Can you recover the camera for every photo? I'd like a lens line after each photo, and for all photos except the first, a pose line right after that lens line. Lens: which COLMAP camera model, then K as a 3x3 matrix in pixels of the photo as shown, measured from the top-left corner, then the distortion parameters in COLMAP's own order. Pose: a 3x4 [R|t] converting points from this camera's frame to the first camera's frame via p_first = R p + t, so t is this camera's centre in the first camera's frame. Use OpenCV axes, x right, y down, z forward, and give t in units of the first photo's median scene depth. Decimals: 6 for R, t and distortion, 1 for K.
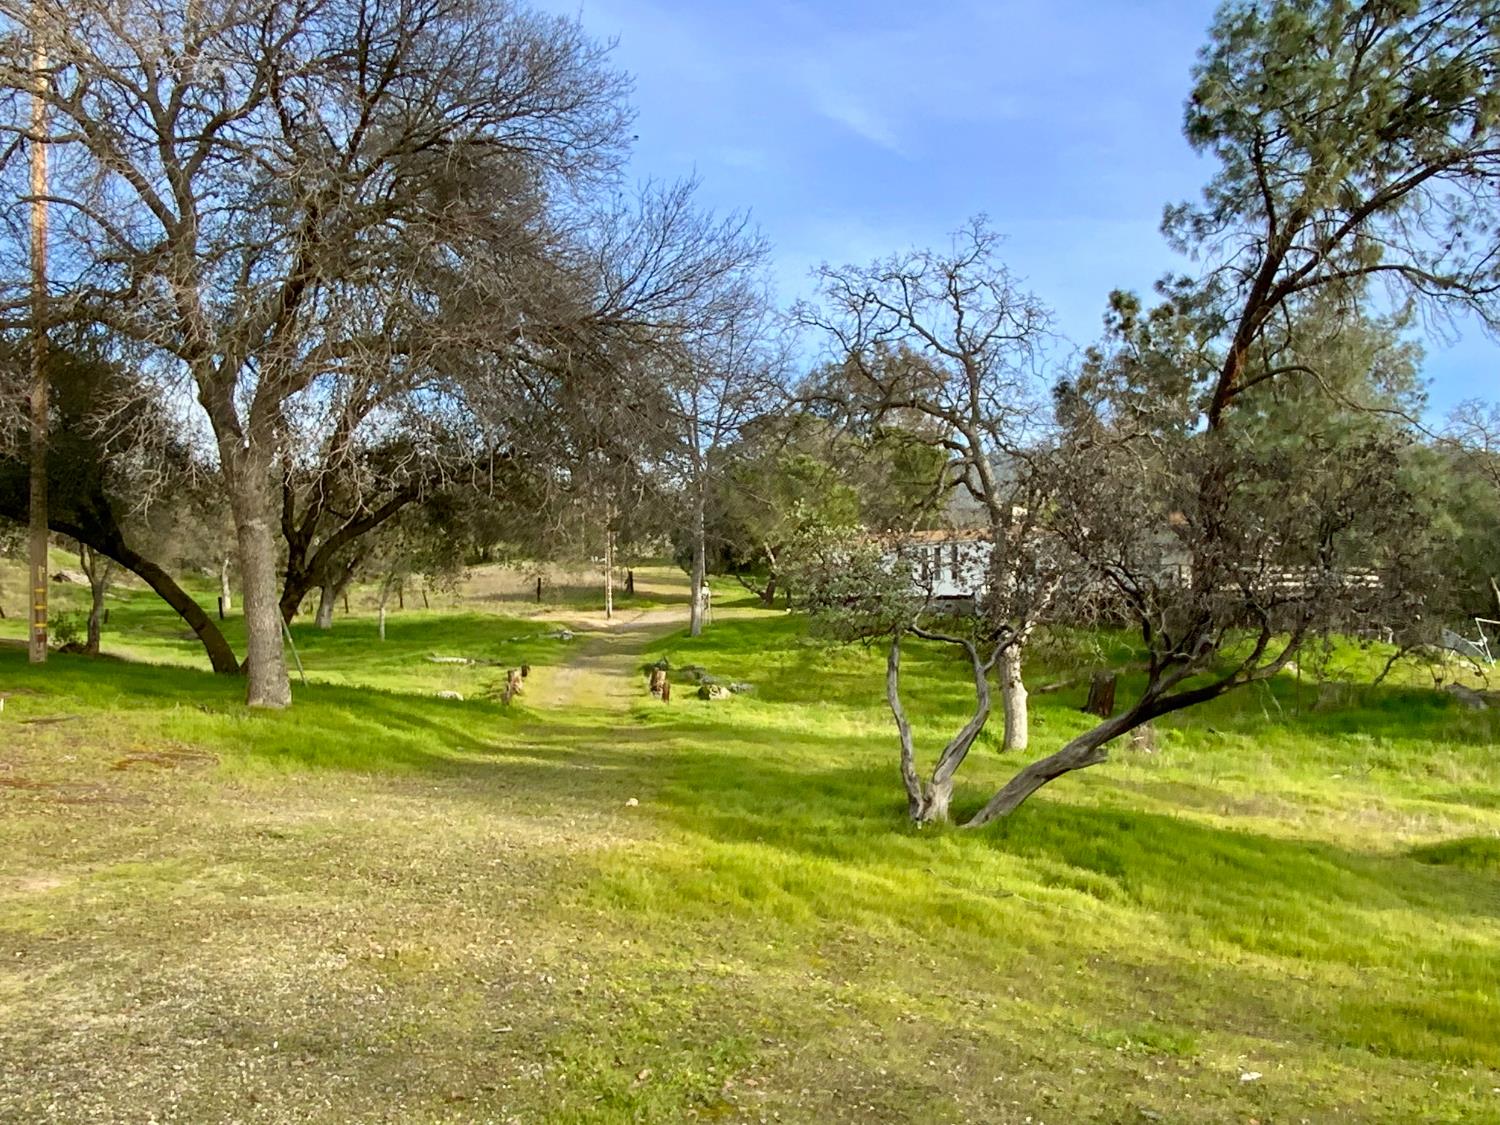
lens RADIAL K [[1183.1, 0, 747.6], [0, 1183.1, 569.9], [0, 0, 1]] dist [0.044530, -0.007475]
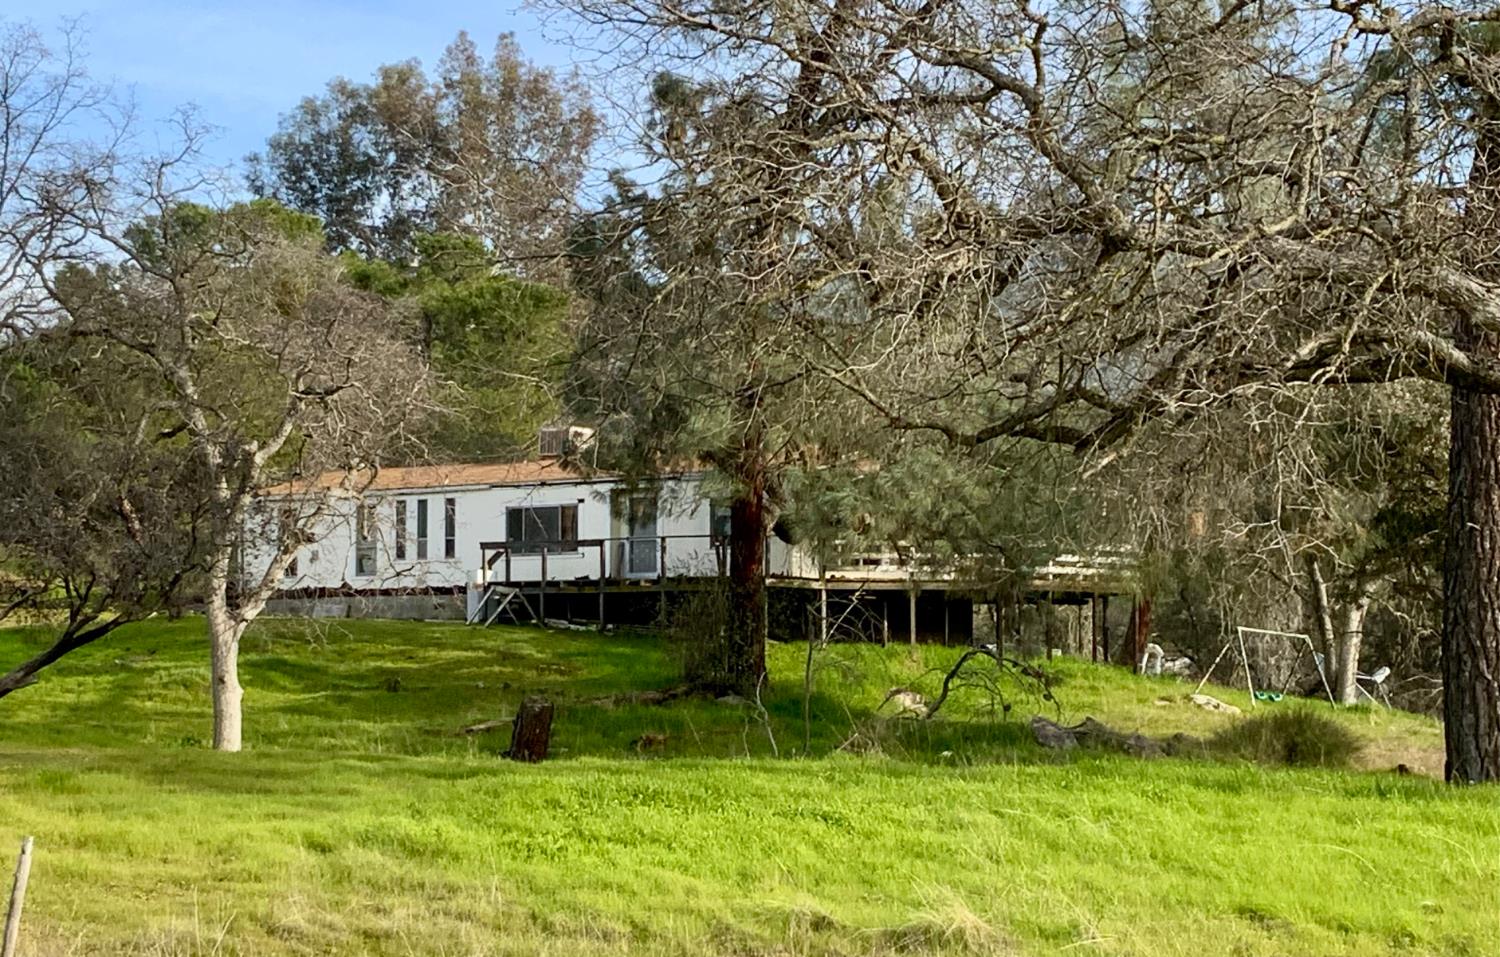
lens RADIAL K [[3136.0, 0, 750.0], [0, 3136.0, 625.8], [0, 0, 1]] dist [0.017667, -0.197349]
pose [[0.989360, 0.005491, 0.145384, 0.119157], [-0.009543, 0.999585, 0.027189, -0.001439], [-0.145174, -0.028287, 0.989002, -0.533821]]
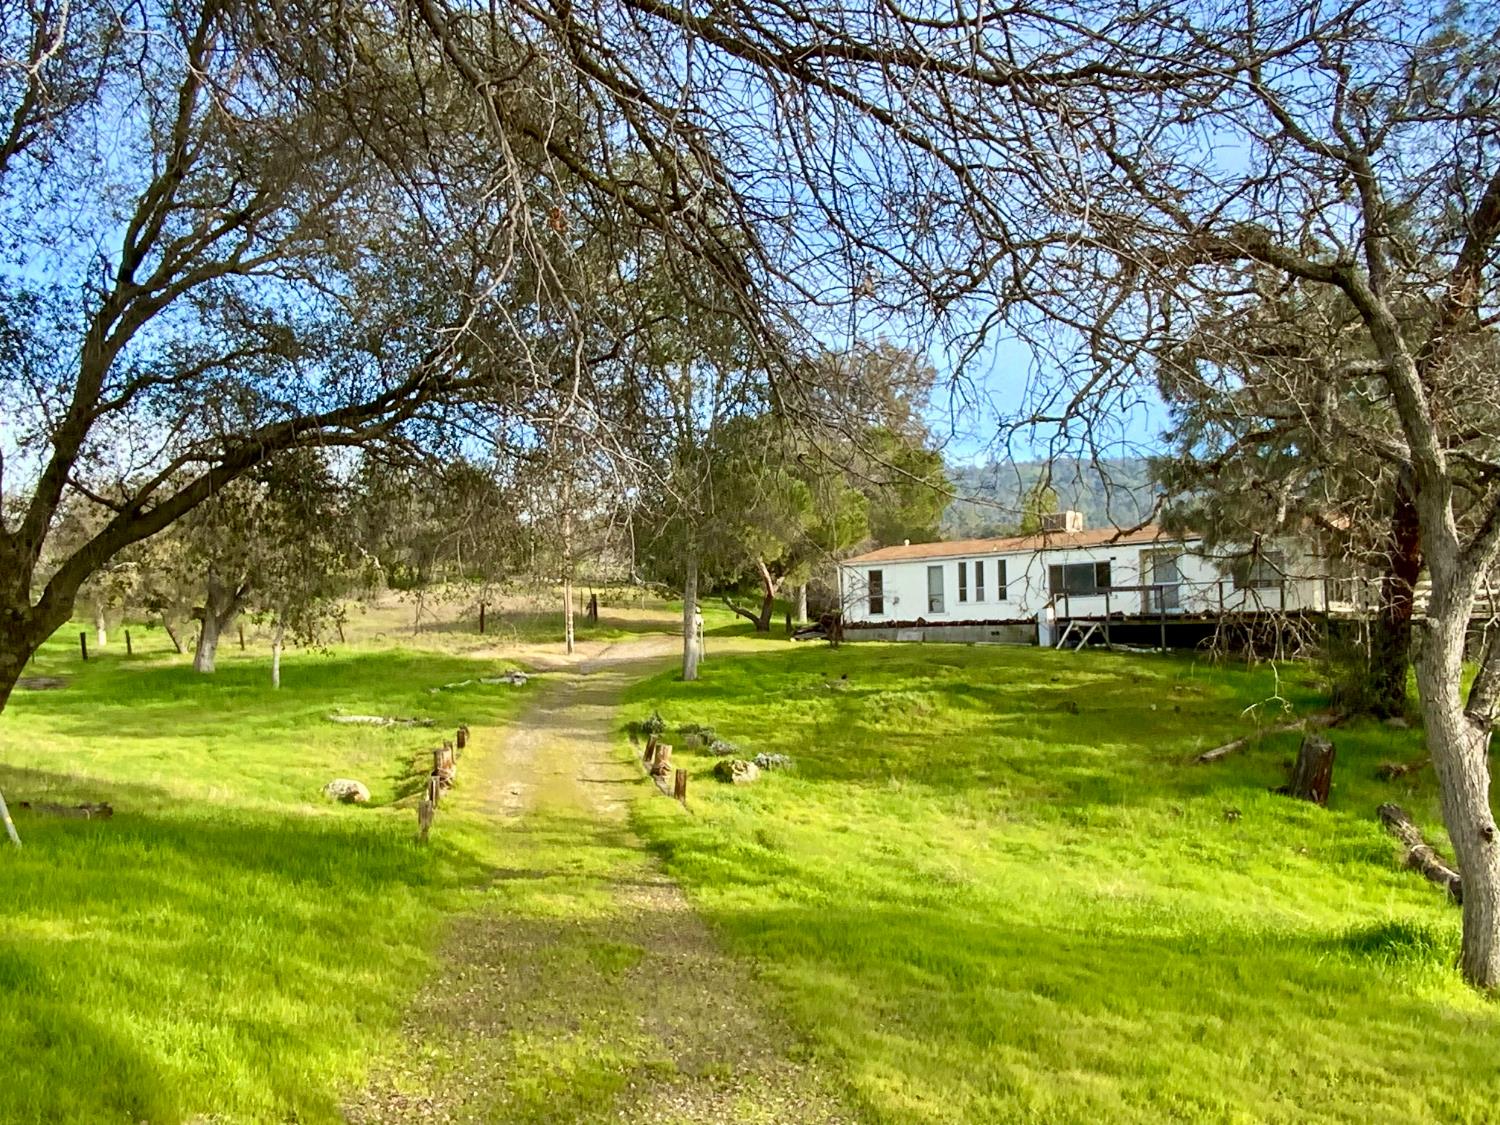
lens RADIAL K [[1183.1, 0, 747.6], [0, 1183.1, 569.9], [0, 0, 1]] dist [0.044530, -0.007475]
pose [[0.998943, -0.010231, 0.044820, -0.040465], [0.010949, 0.999815, -0.015807, -0.001864], [-0.044650, 0.016281, 0.998870, 0.237144]]
